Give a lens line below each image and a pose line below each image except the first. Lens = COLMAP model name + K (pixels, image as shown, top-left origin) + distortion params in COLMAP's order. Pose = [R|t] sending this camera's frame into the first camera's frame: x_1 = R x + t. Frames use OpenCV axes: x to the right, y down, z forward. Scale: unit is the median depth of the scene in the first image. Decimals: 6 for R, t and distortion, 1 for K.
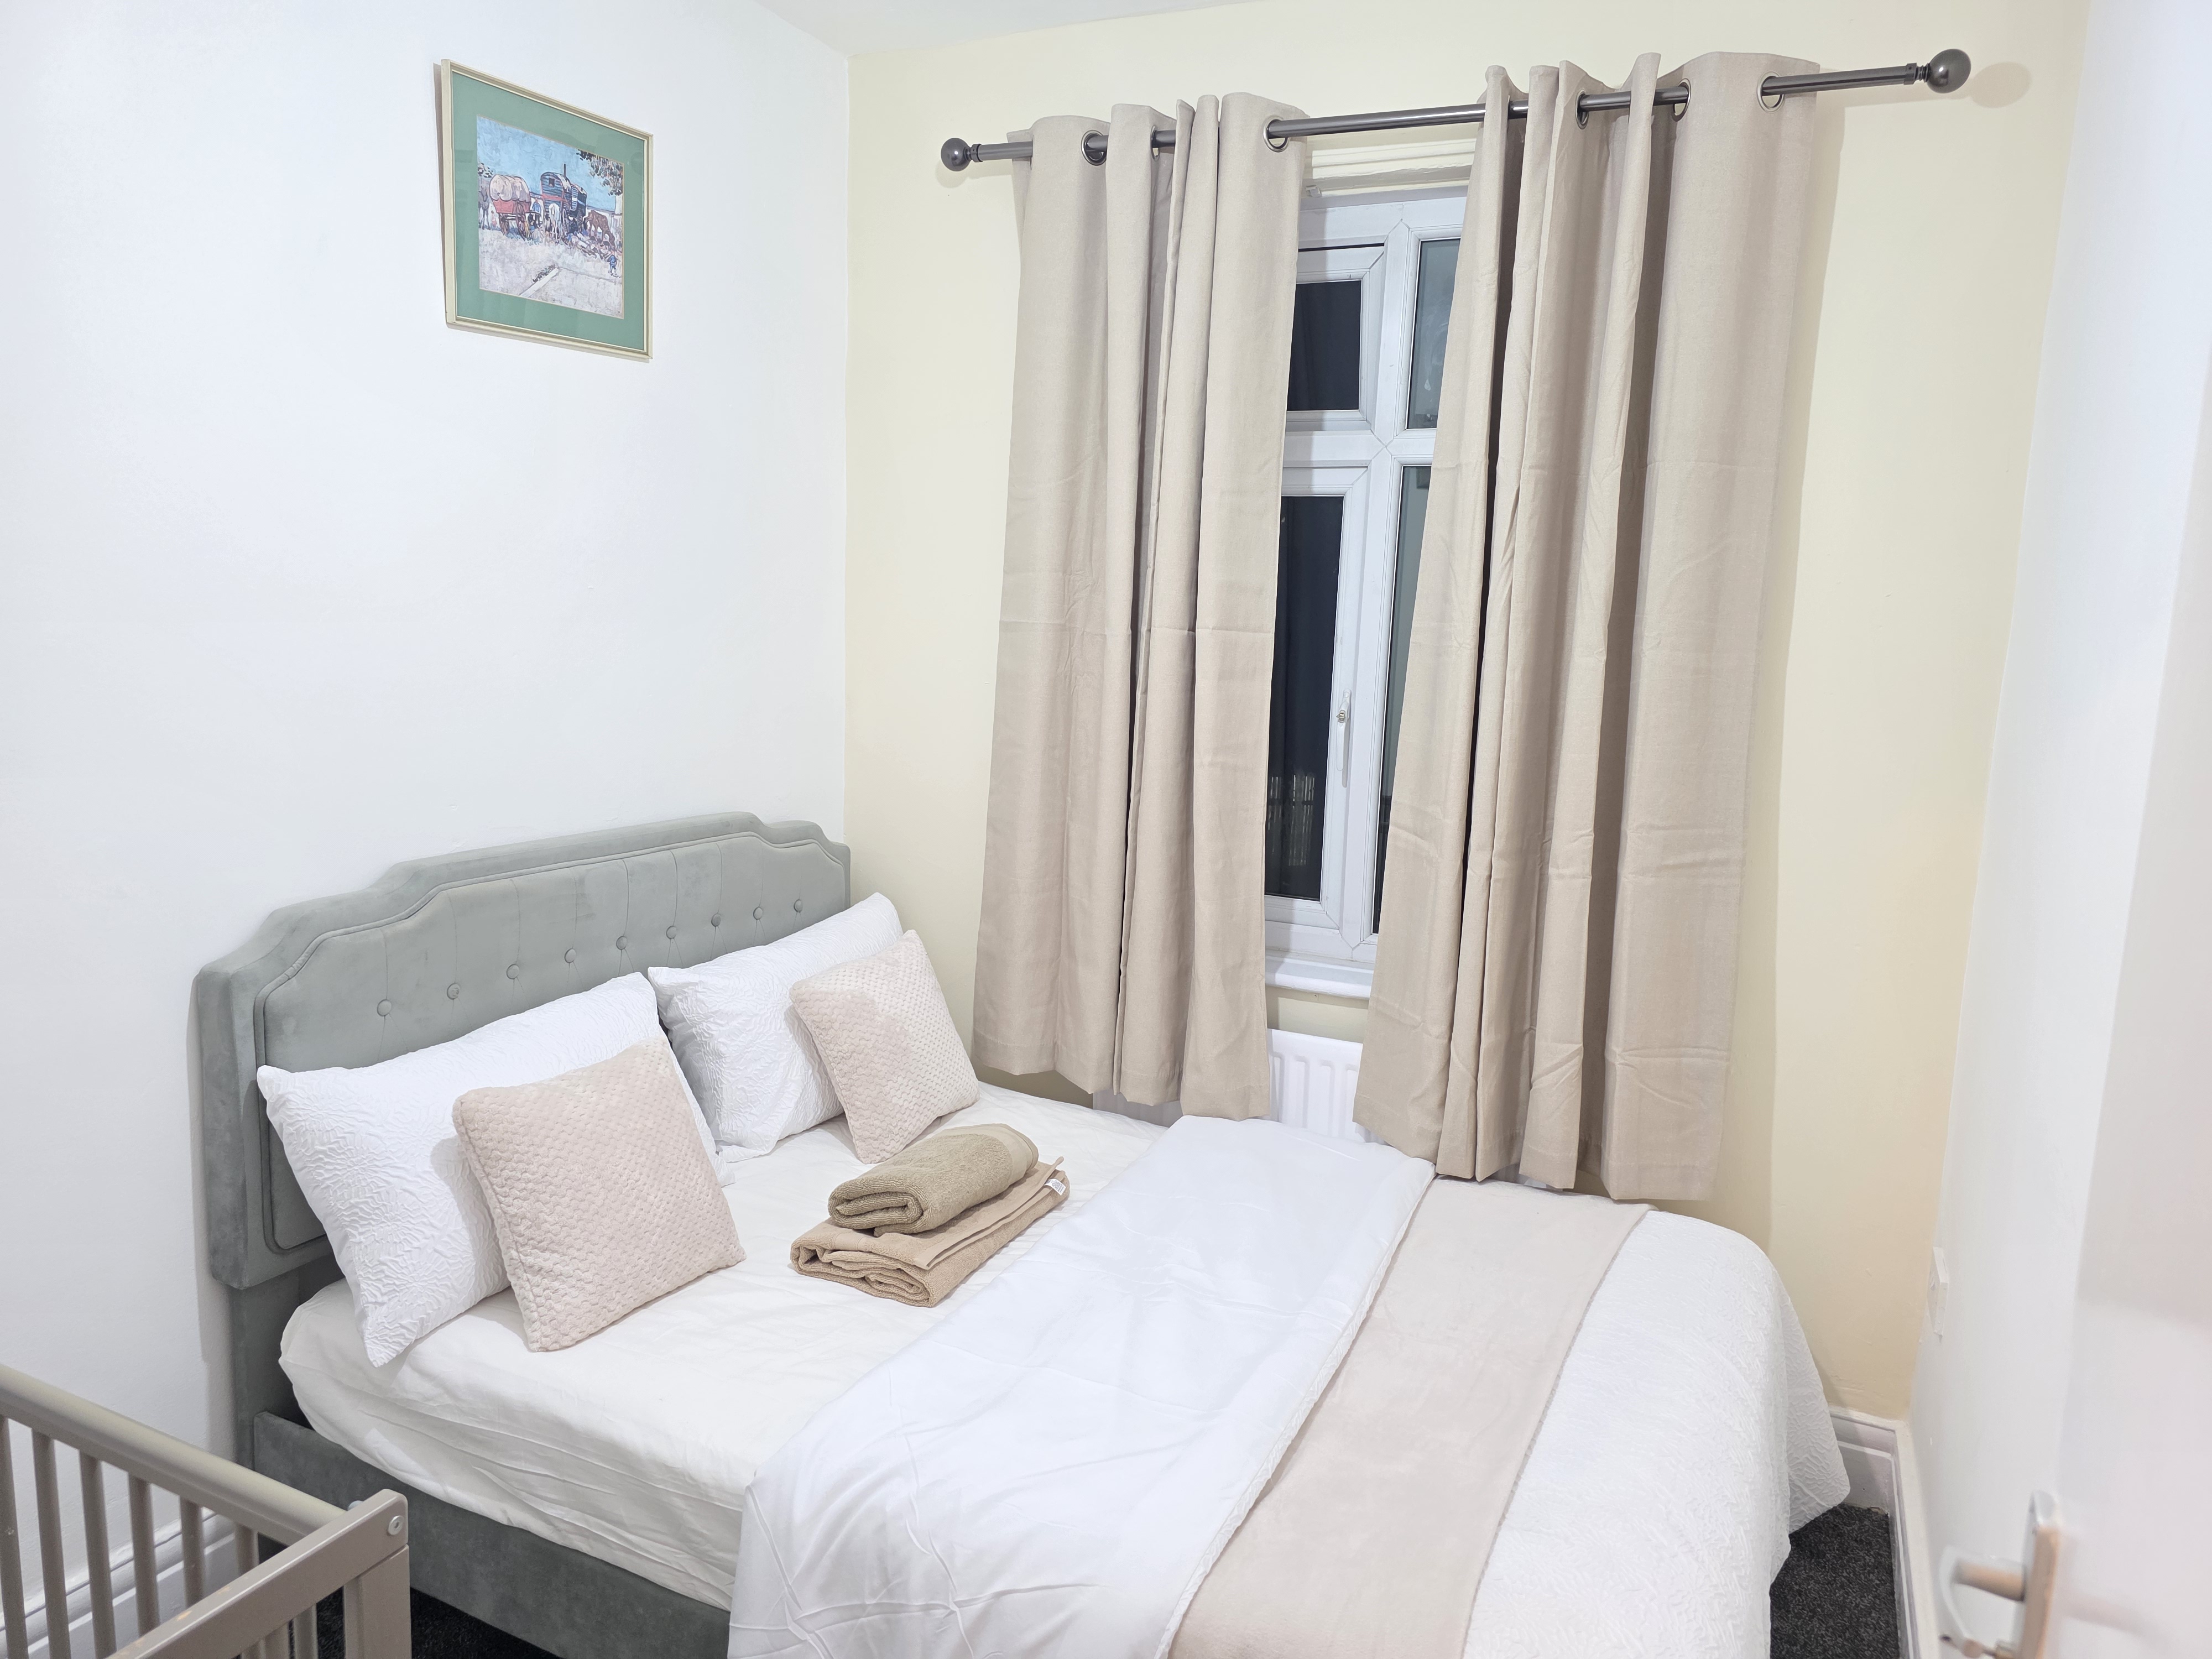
lens RADIAL K [[1484.8, 0, 1110.8], [0, 1484.8, 829.2], [0, 0, 1]] dist [0.082783, -0.091443]
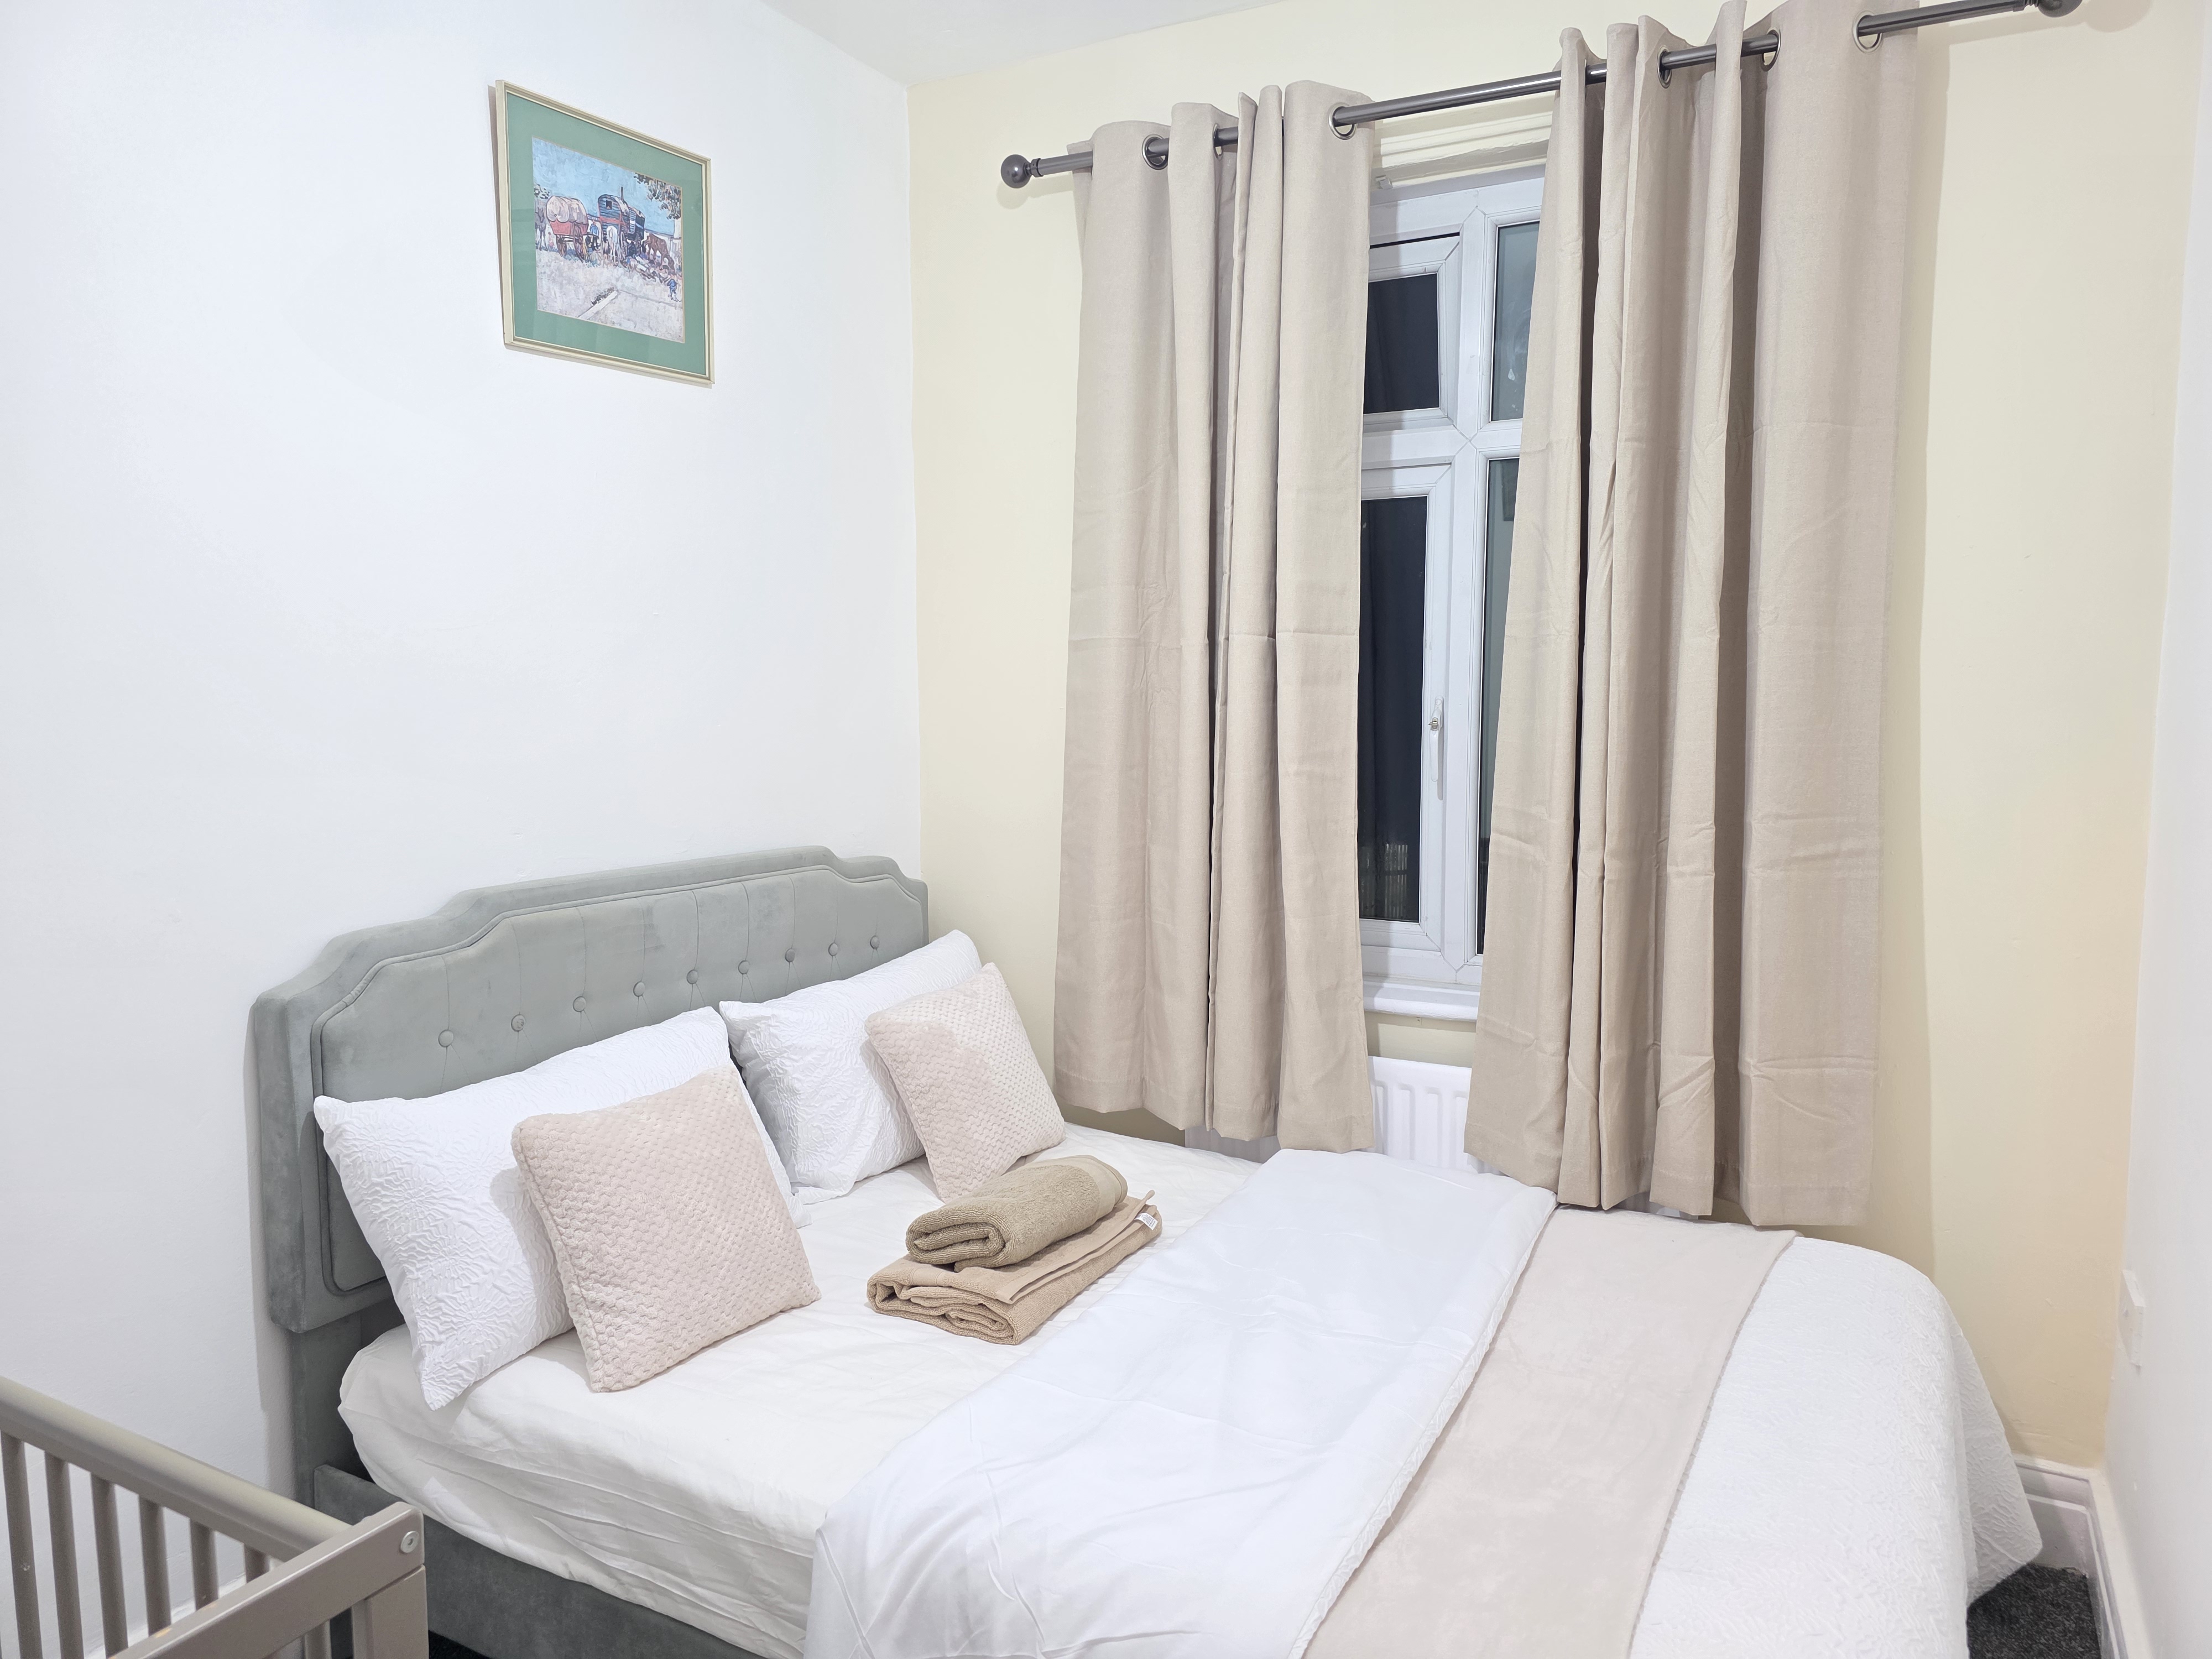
lens RADIAL K [[1487.8, 0, 1115.8], [0, 1487.8, 838.5], [0, 0, 1]] dist [0.067492, -0.060348]
pose [[0.997885, -0.032386, -0.056363, 0.004423], [0.029527, 0.998271, -0.050832, 0.046994], [0.057912, 0.049060, 0.997115, 0.050164]]
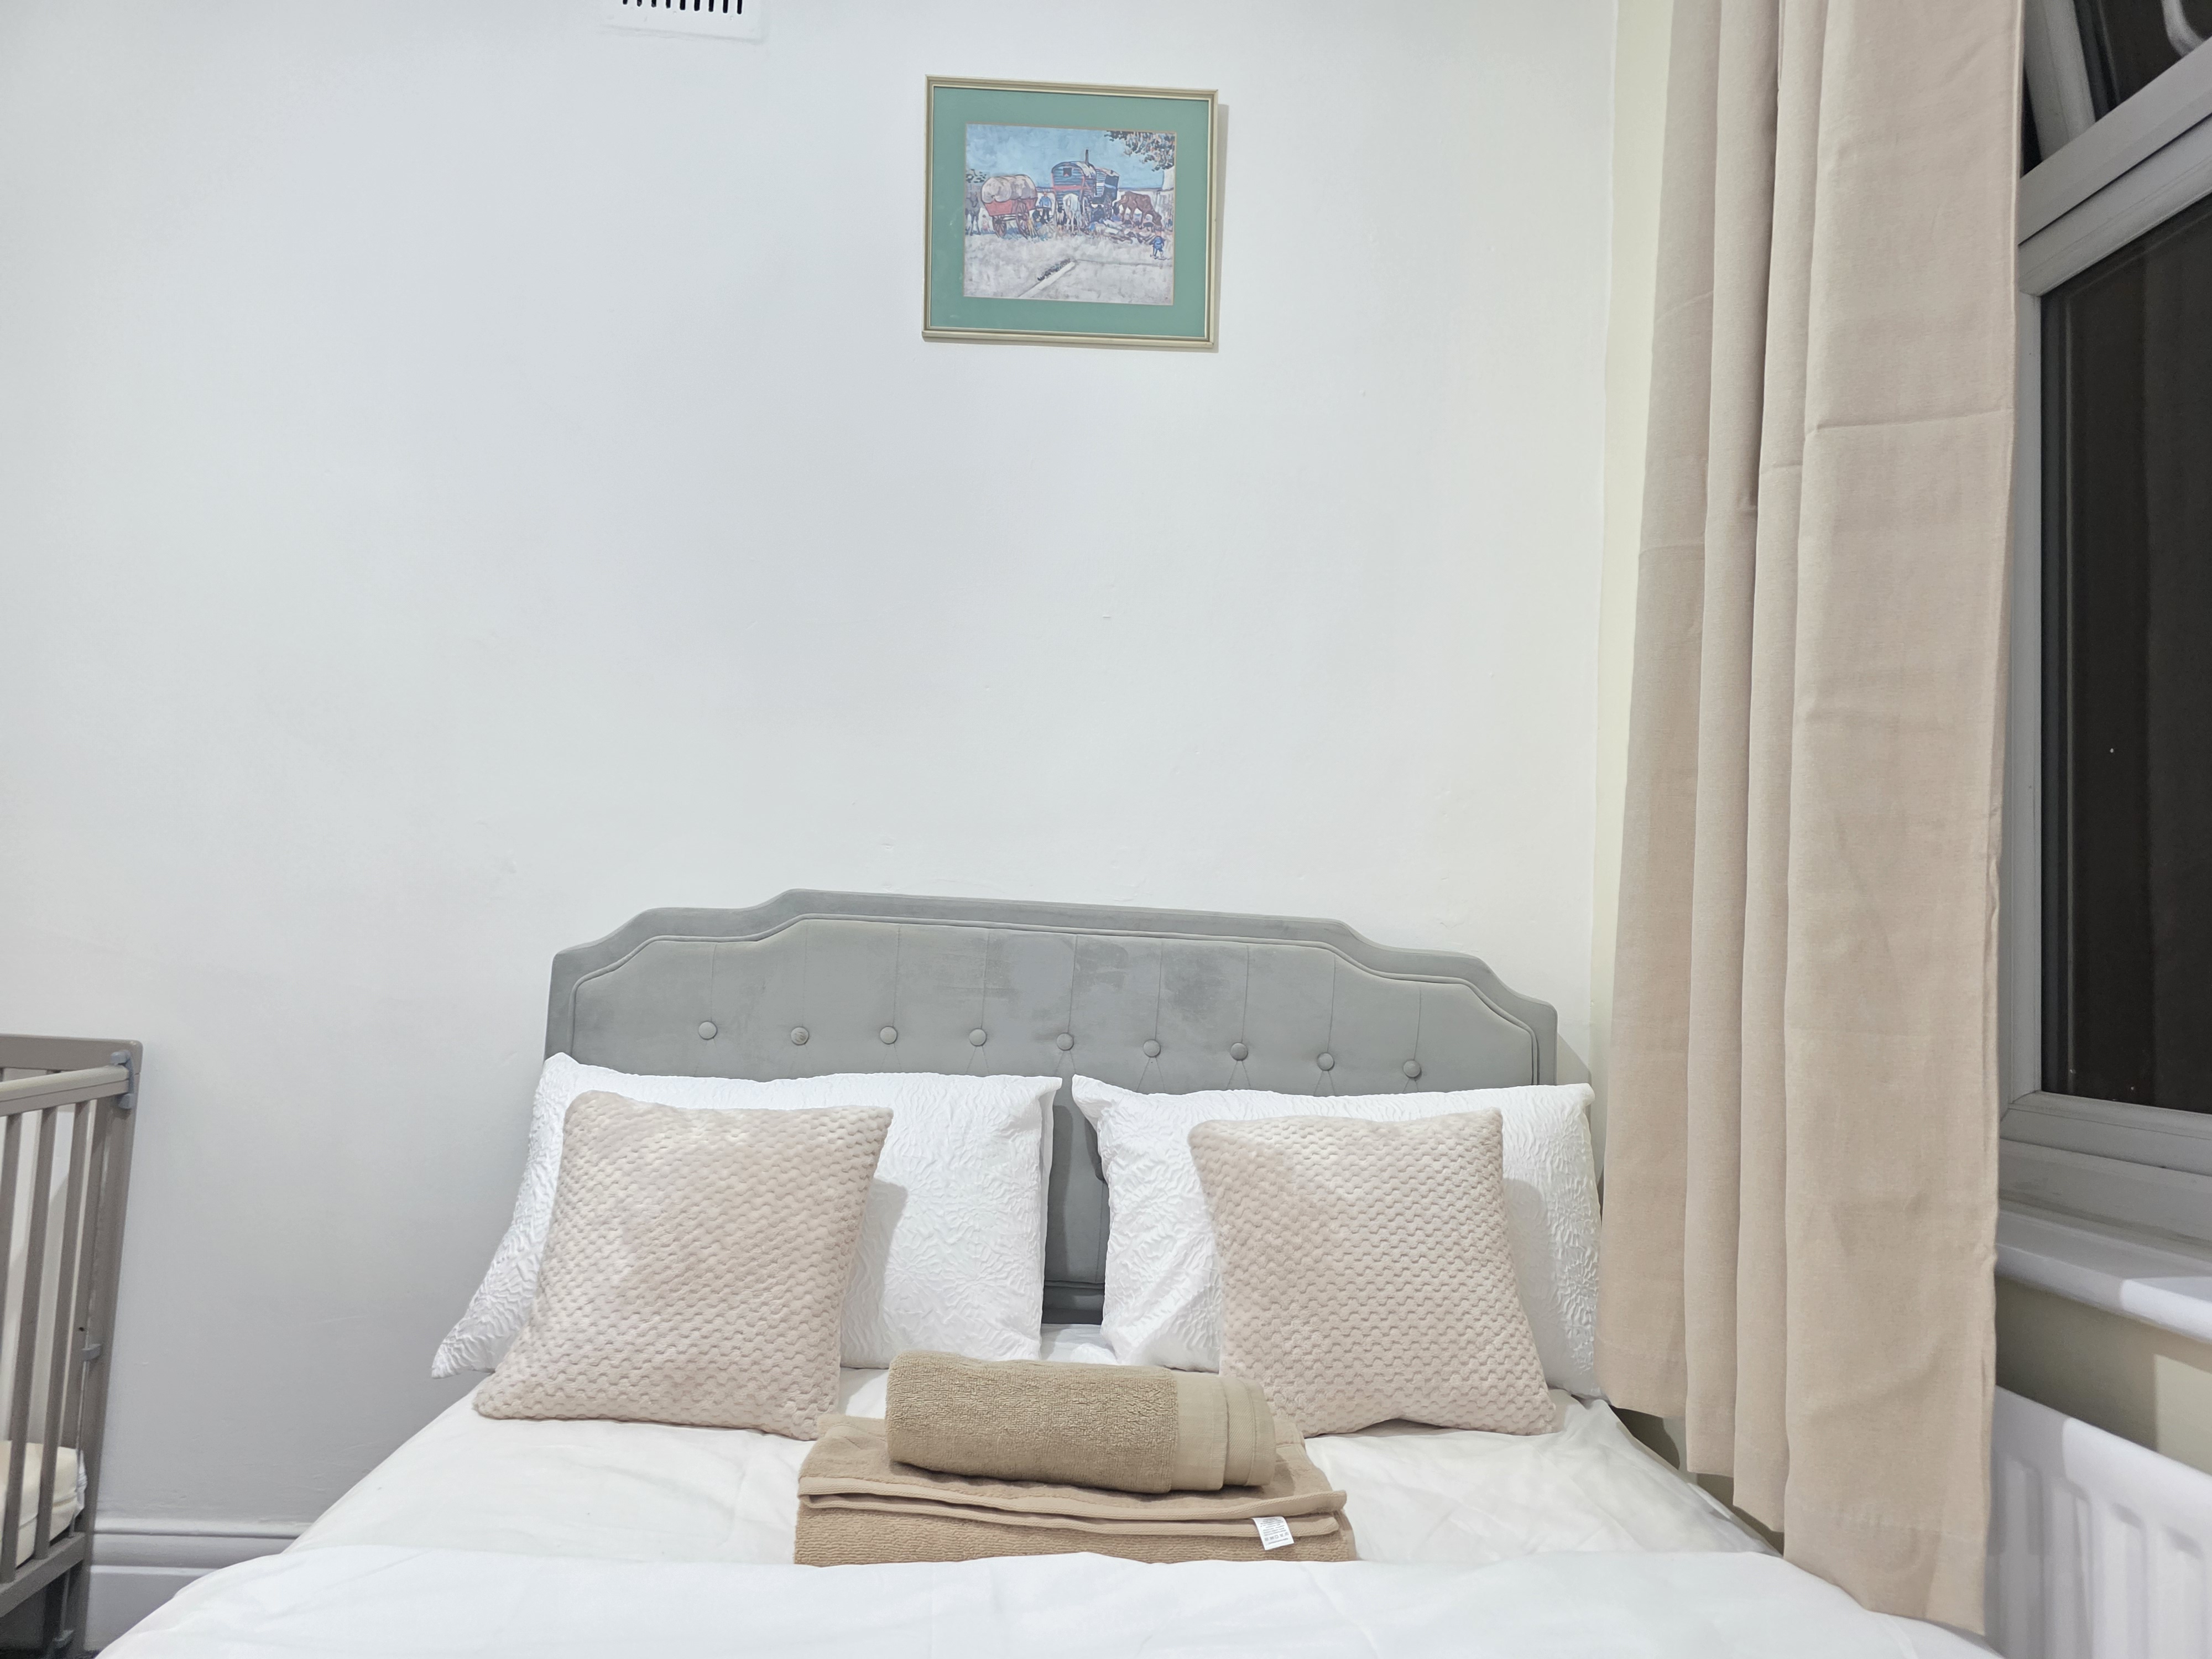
lens RADIAL K [[1489.2, 0, 1099.2], [0, 1489.2, 841.3], [0, 0, 1]] dist [0.070192, -0.059740]
pose [[0.491106, -0.078348, -0.867569, 0.387269], [-0.161966, 0.970368, -0.179315, 0.118914], [0.855910, 0.228579, 0.463863, 0.680084]]
